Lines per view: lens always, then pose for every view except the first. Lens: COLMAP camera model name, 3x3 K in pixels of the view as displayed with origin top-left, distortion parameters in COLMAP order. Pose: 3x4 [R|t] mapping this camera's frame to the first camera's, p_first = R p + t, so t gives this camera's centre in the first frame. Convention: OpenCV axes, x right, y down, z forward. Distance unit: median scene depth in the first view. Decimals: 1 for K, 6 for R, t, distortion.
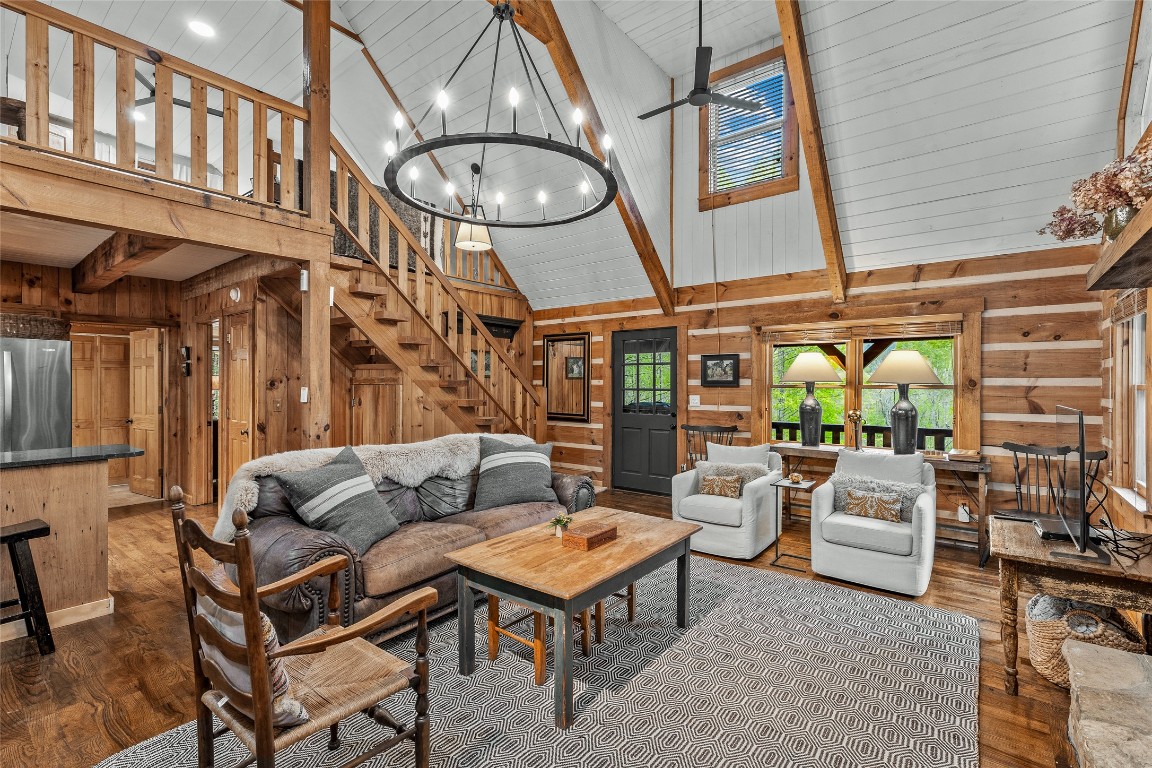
lens RADIAL K [[514.3, 0, 579.6], [0, 514.3, 382.2], [0, 0, 1]] dist [0.004186, 0.000473]
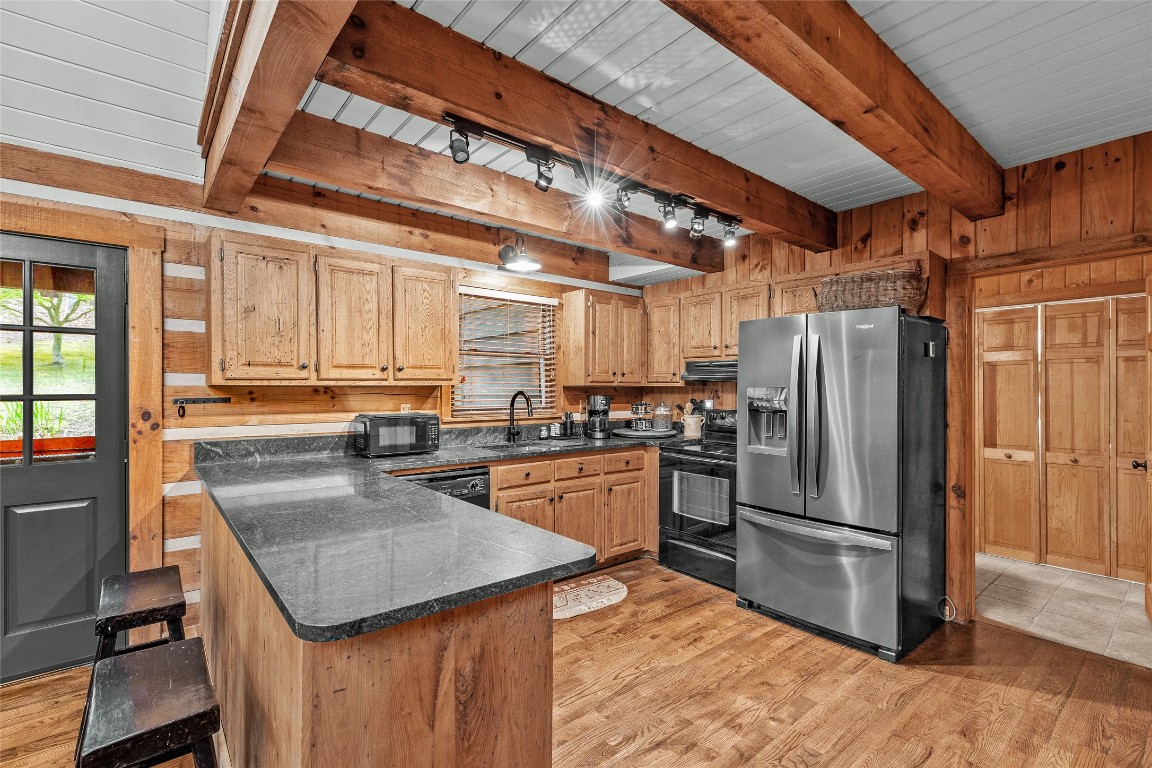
lens RADIAL K [[517.5, 0, 579.2], [0, 517.5, 386.5], [0, 0, 1]] dist [0.001826, 0.000344]
pose [[-0.199398, -0.001214, -0.979918, -0.388507], [0.001861, 0.999997, -0.001618, 0.003107], [0.979917, -0.002146, -0.199396, 0.764857]]
